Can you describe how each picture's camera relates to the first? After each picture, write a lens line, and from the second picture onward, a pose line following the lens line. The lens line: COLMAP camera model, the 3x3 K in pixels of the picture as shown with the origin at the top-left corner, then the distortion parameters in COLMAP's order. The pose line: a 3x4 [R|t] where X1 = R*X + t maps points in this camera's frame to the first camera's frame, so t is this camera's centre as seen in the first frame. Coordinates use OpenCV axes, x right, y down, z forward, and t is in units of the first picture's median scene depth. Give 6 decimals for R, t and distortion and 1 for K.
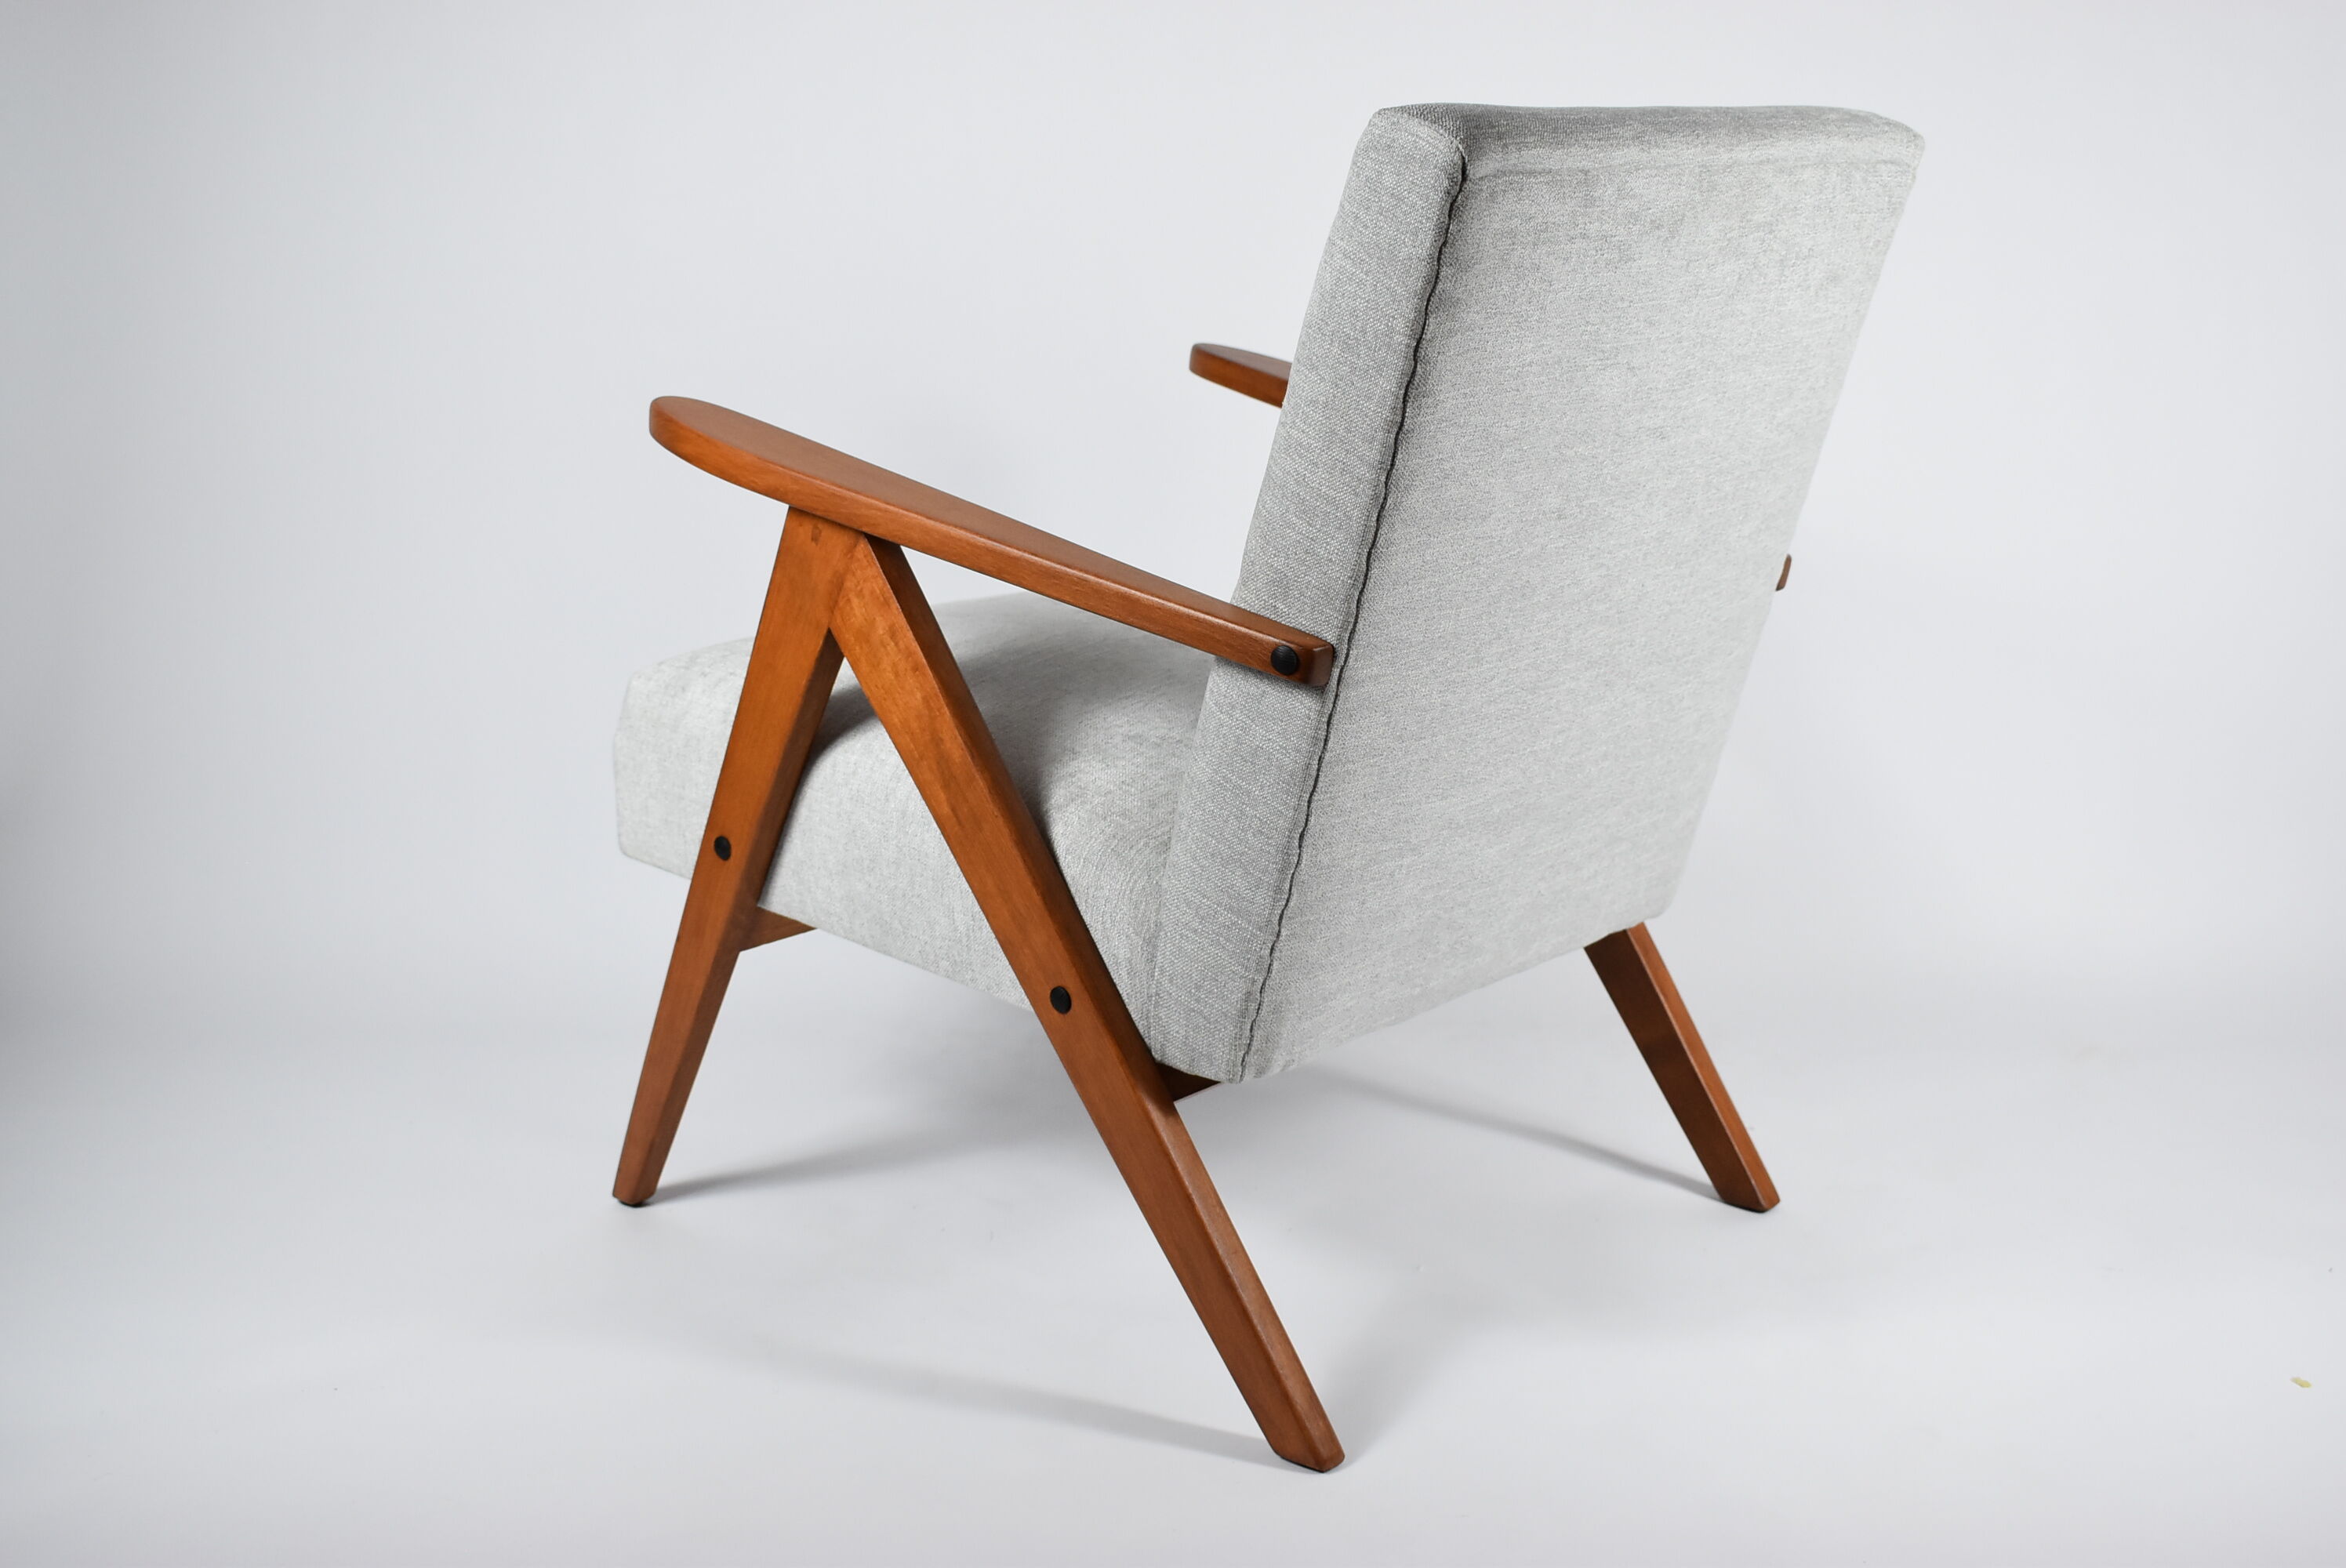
lens RADIAL K [[2798.4, 0, 1170.0], [0, 2798.4, 784.3], [0, 0, 1]] dist [-0.000465, 0.000000]
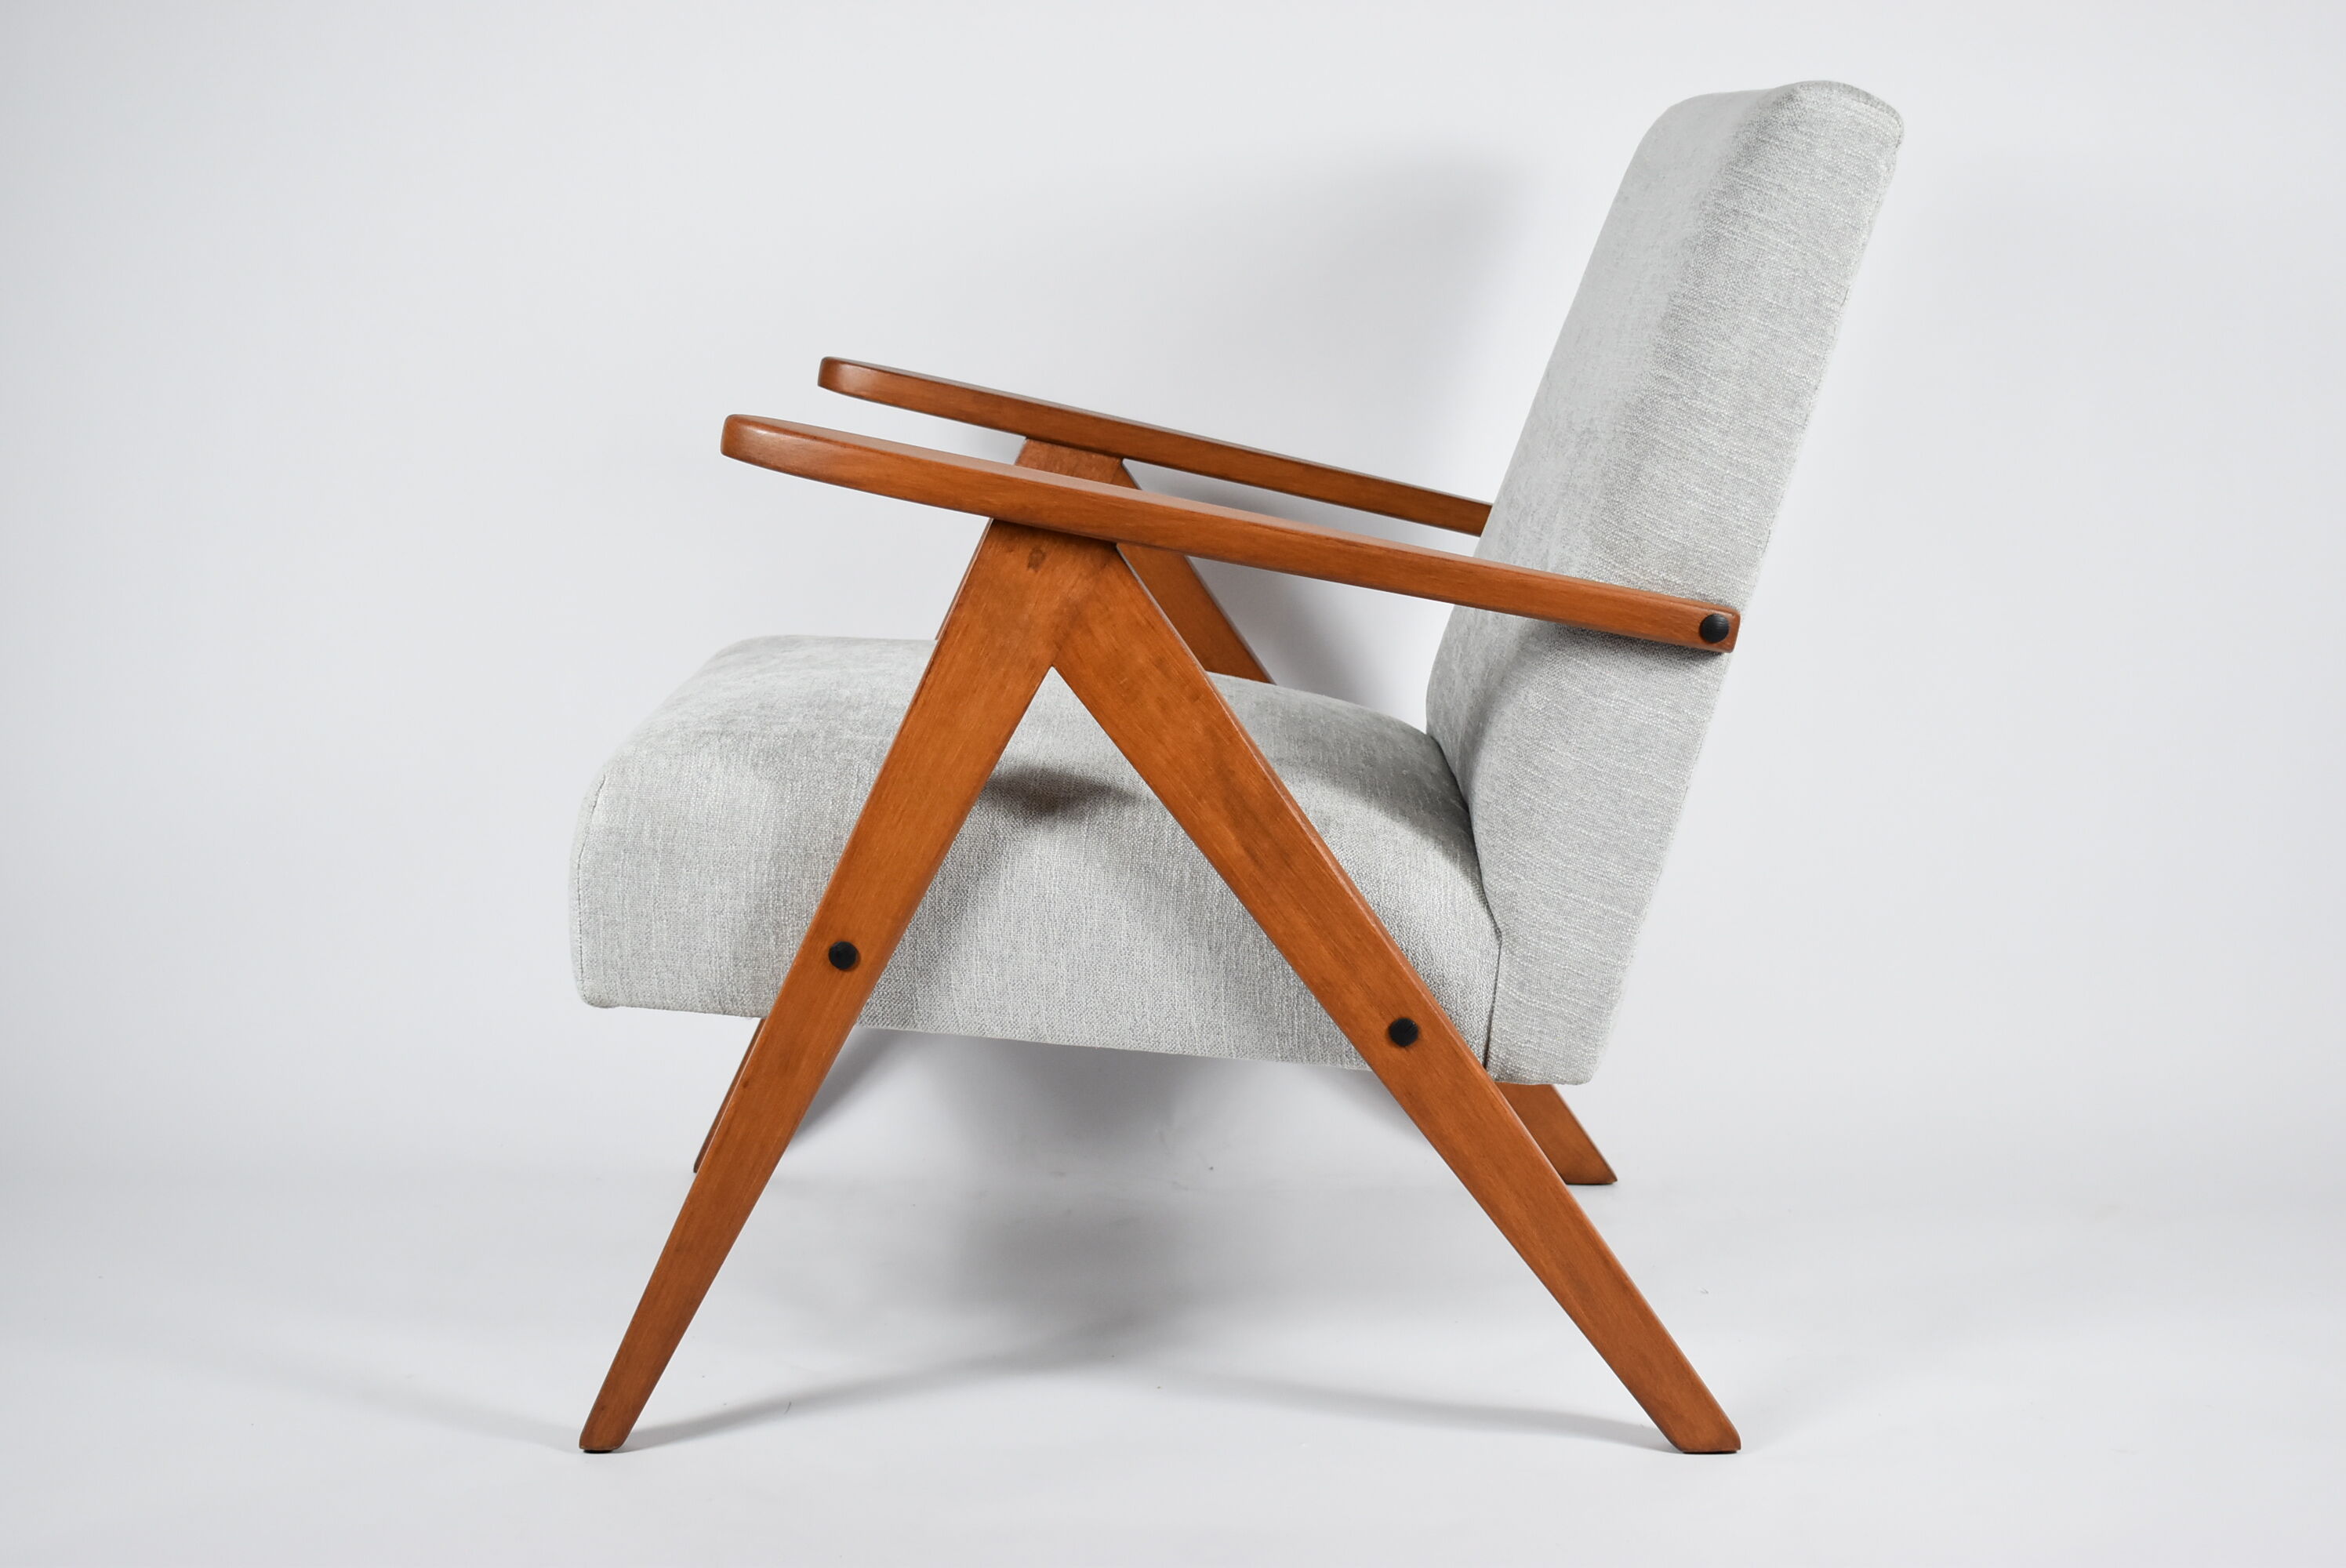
lens RADIAL K [[3458.8, 0, 1175.4], [0, 3458.8, 777.2], [0, 0, 1]] dist [0.044627, 0.000000]
pose [[0.737580, -0.104757, 0.667085, -0.834771], [0.141324, 0.989963, -0.000799, -0.016050], [-0.660306, 0.094864, 0.744981, 0.185807]]
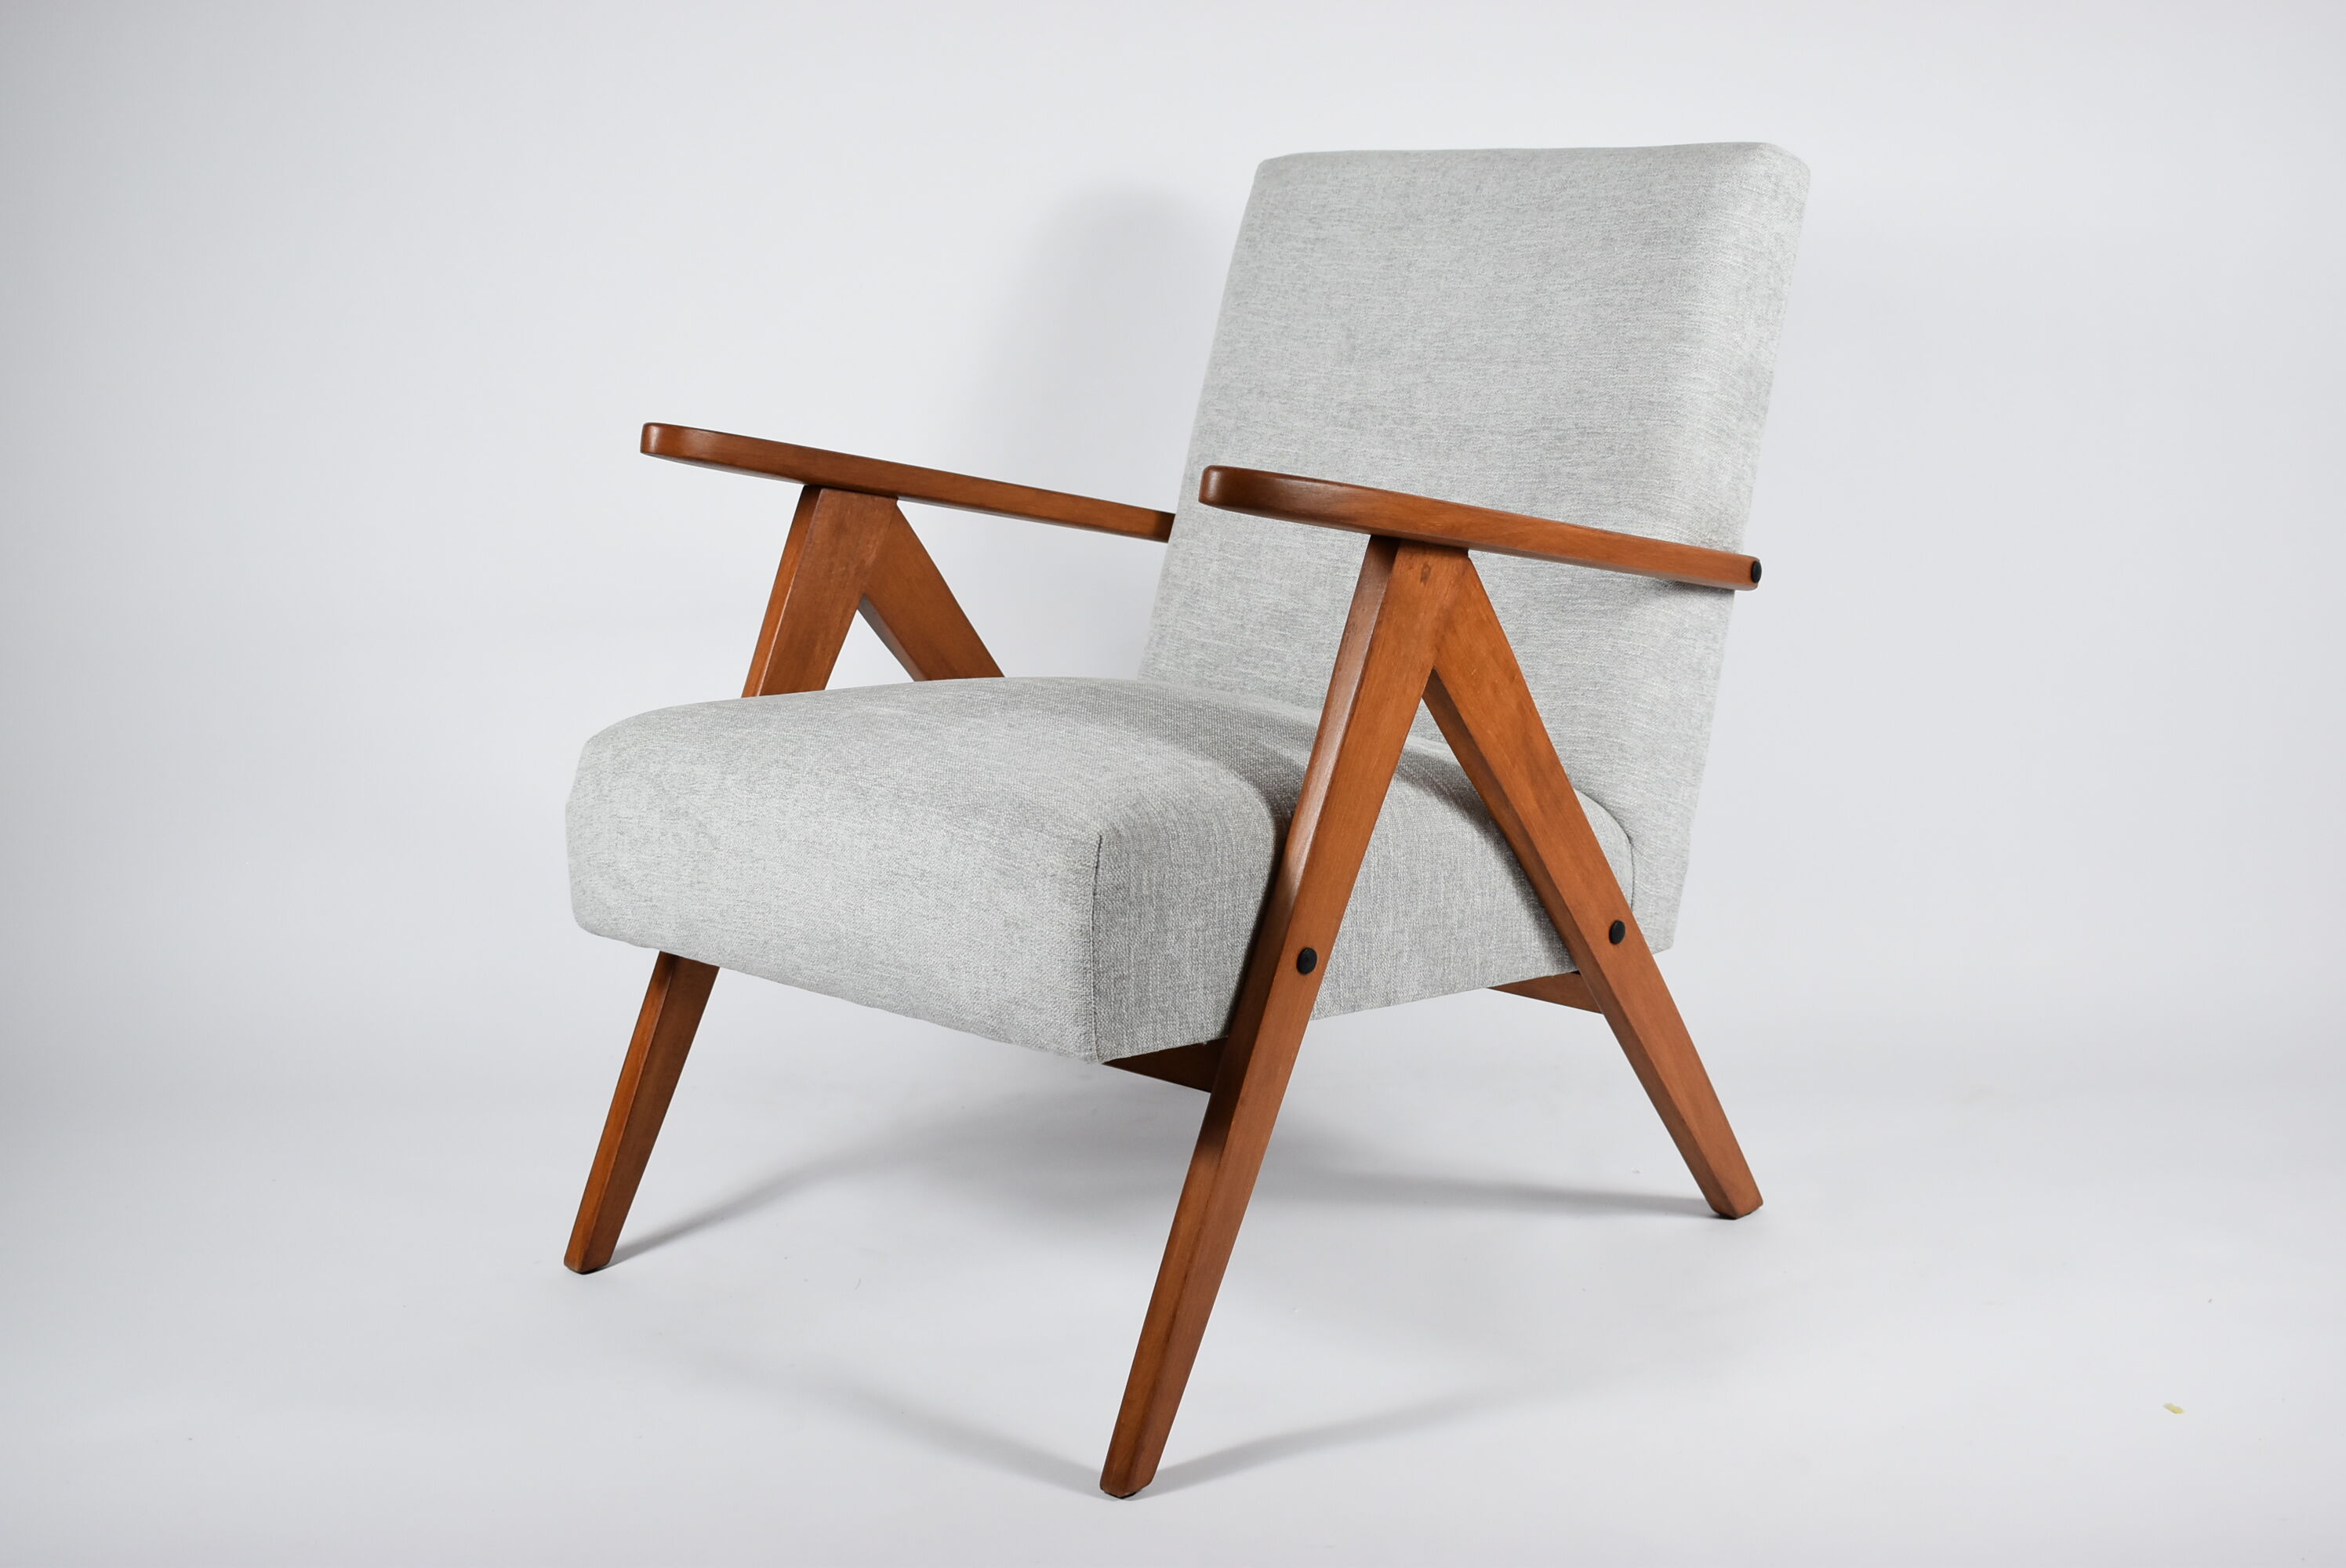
lens RADIAL K [[2820.3, 0, 1172.8], [0, 2820.3, 791.7], [0, 0, 1]] dist [0.035113, 0.000000]
pose [[0.051246, -0.190592, 0.980331, -1.125733], [0.245239, 0.953966, 0.172646, -0.211768], [-0.968107, 0.231567, 0.095628, 1.032841]]
